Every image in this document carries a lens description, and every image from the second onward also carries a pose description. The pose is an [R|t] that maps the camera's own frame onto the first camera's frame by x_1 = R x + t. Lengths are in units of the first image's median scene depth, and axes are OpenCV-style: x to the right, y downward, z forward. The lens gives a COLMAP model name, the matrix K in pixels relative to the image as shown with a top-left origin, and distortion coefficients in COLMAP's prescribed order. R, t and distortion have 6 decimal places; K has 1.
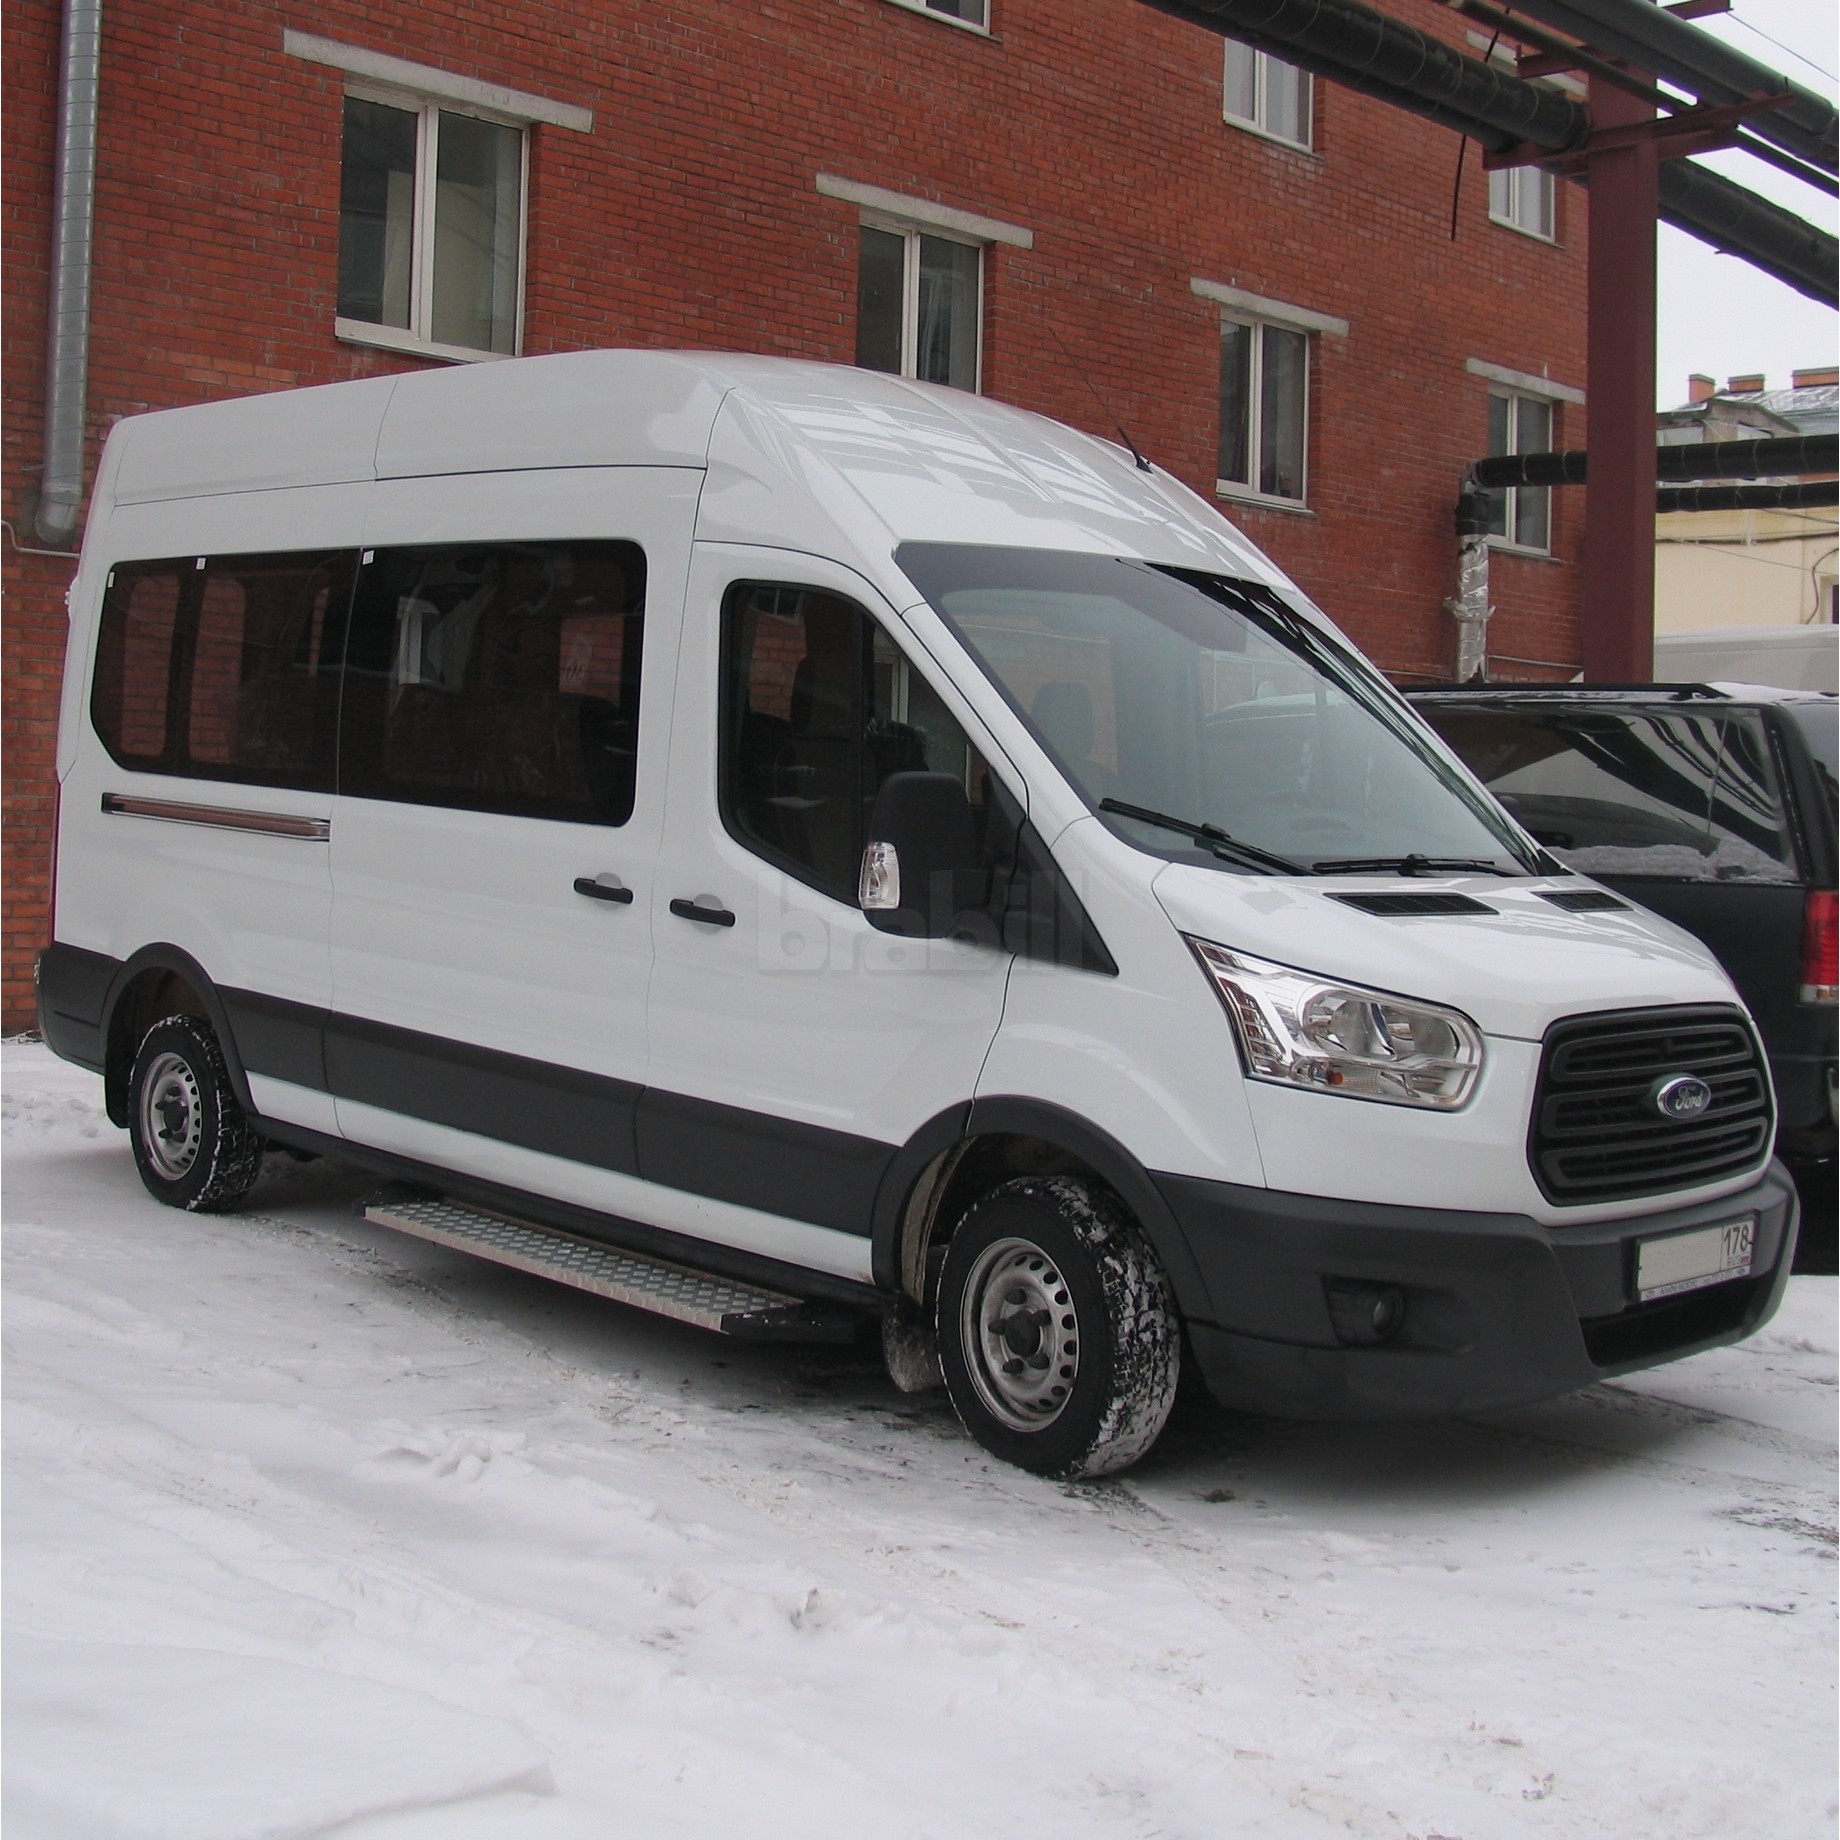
lens RADIAL K [[2119.4, 0, 921.6], [0, 2119.4, 850.9], [0, 0, 1]] dist [-0.115169, 0.046278]
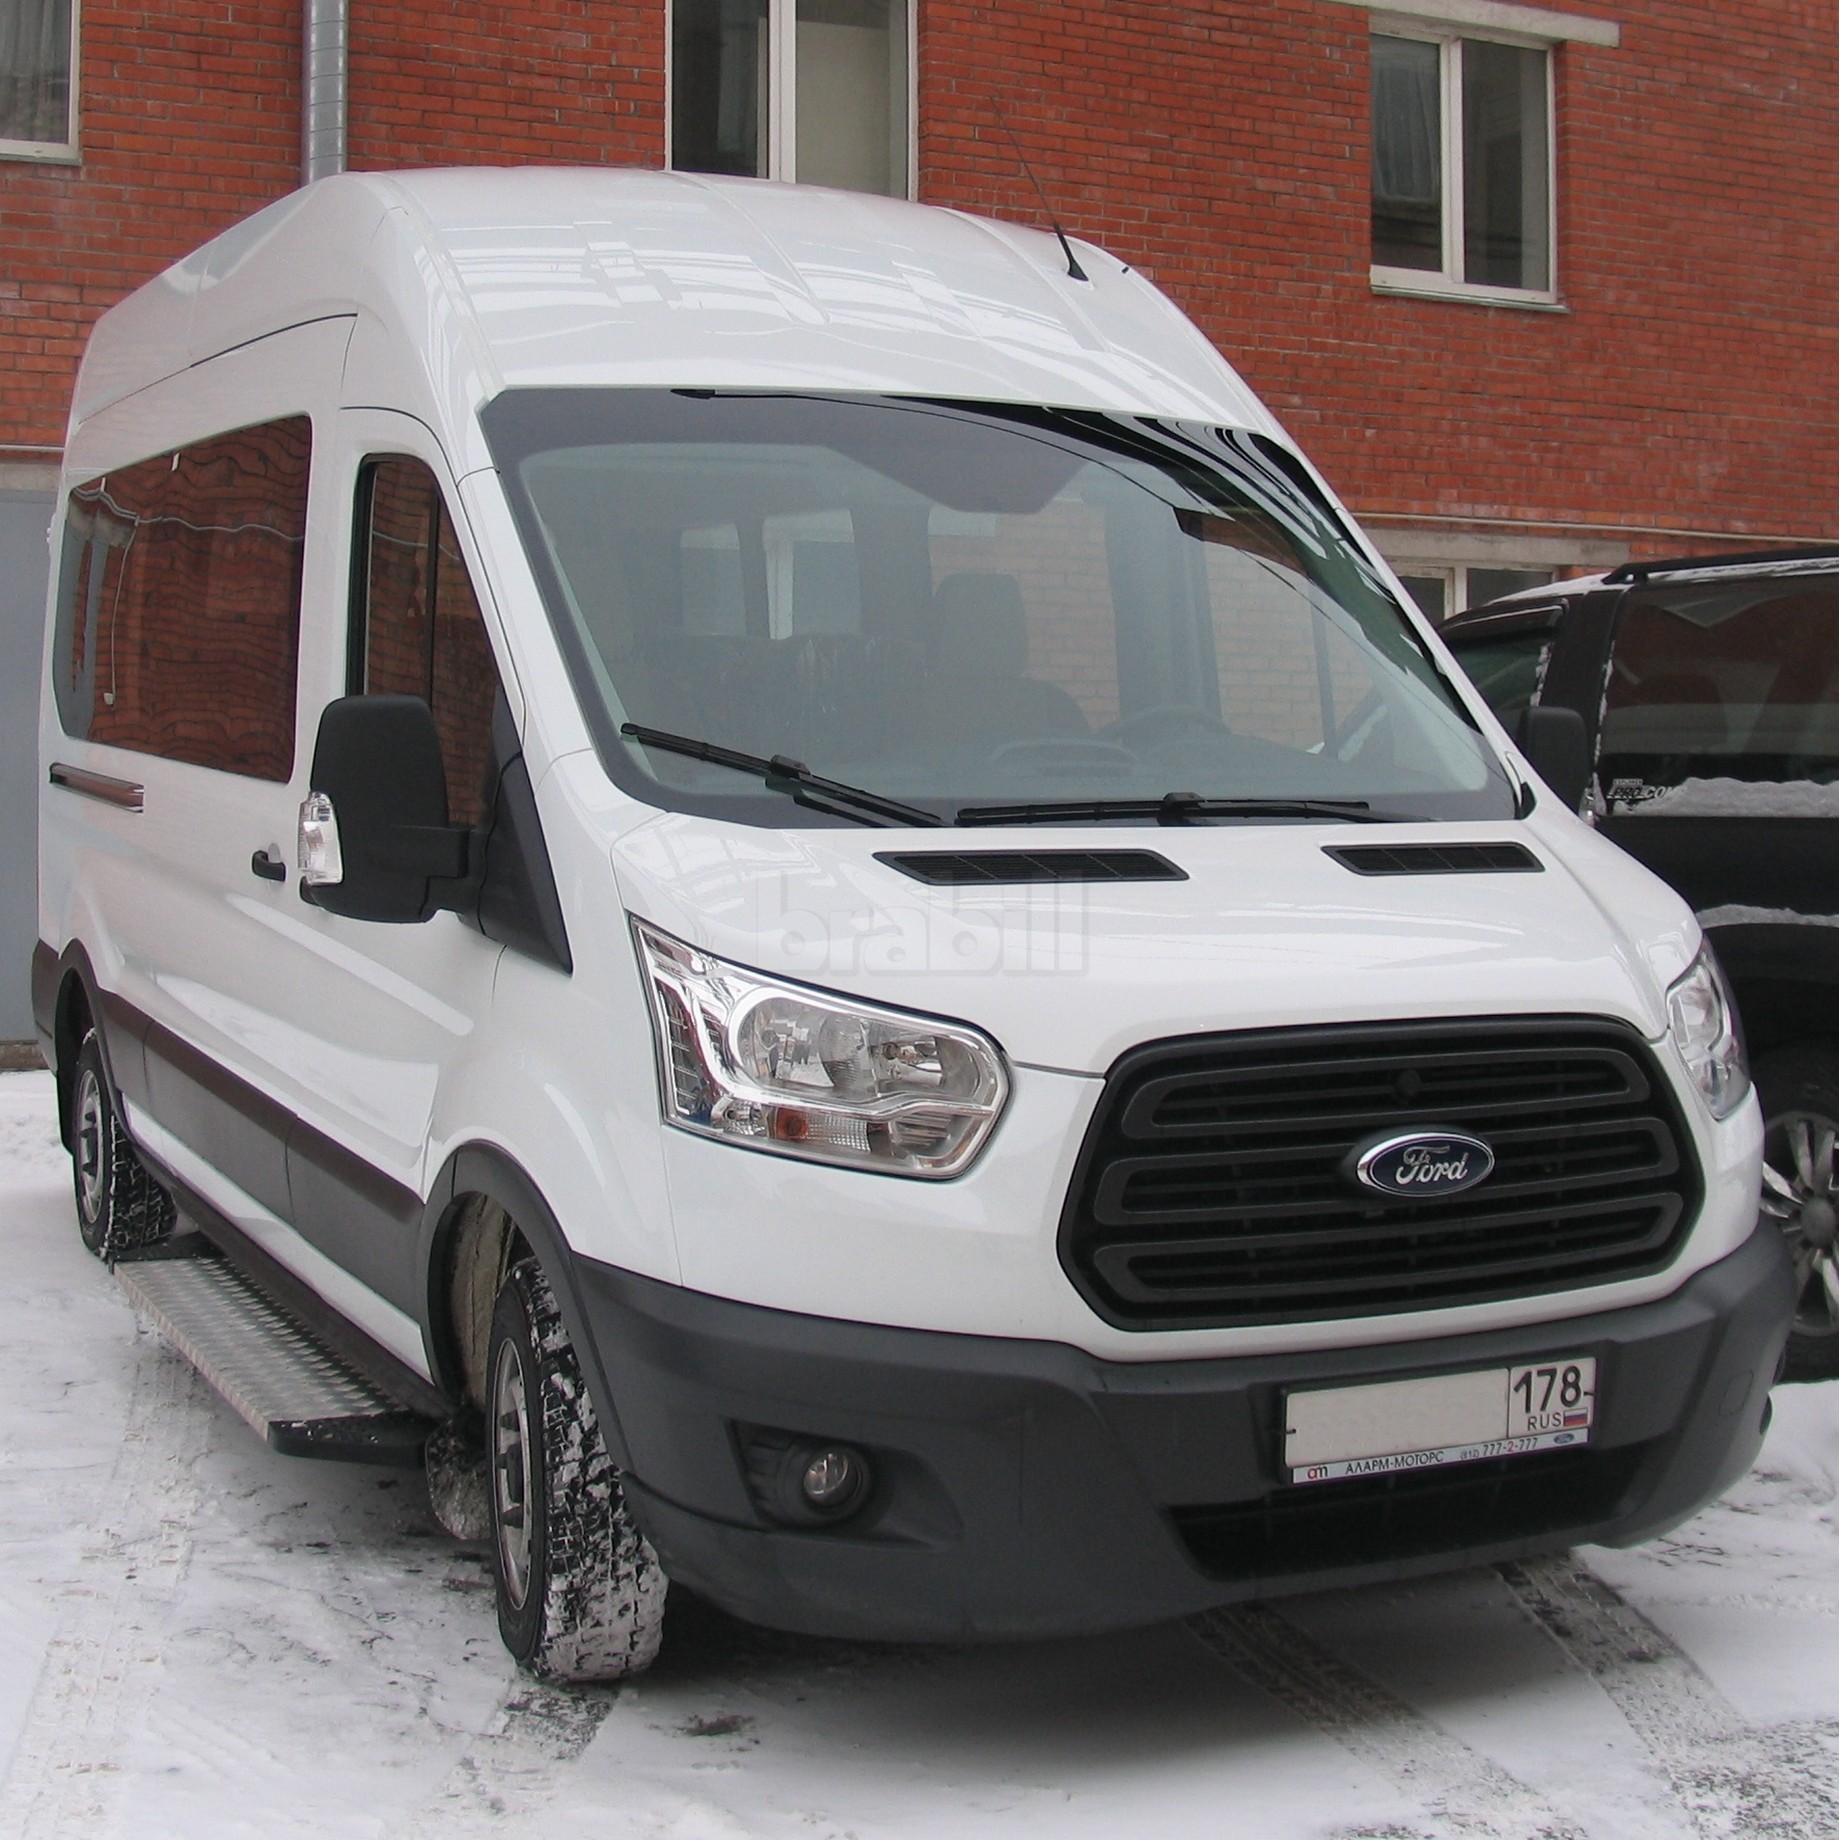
lens RADIAL K [[2545.3, 0, 920.8], [0, 2545.3, 809.2], [0, 0, 1]] dist [-0.126824, 0.079815]
pose [[0.961741, -0.022844, -0.273008, 0.110965], [0.021656, 0.999738, -0.007366, 0.003209], [0.273105, 0.001172, 0.961984, 0.055818]]
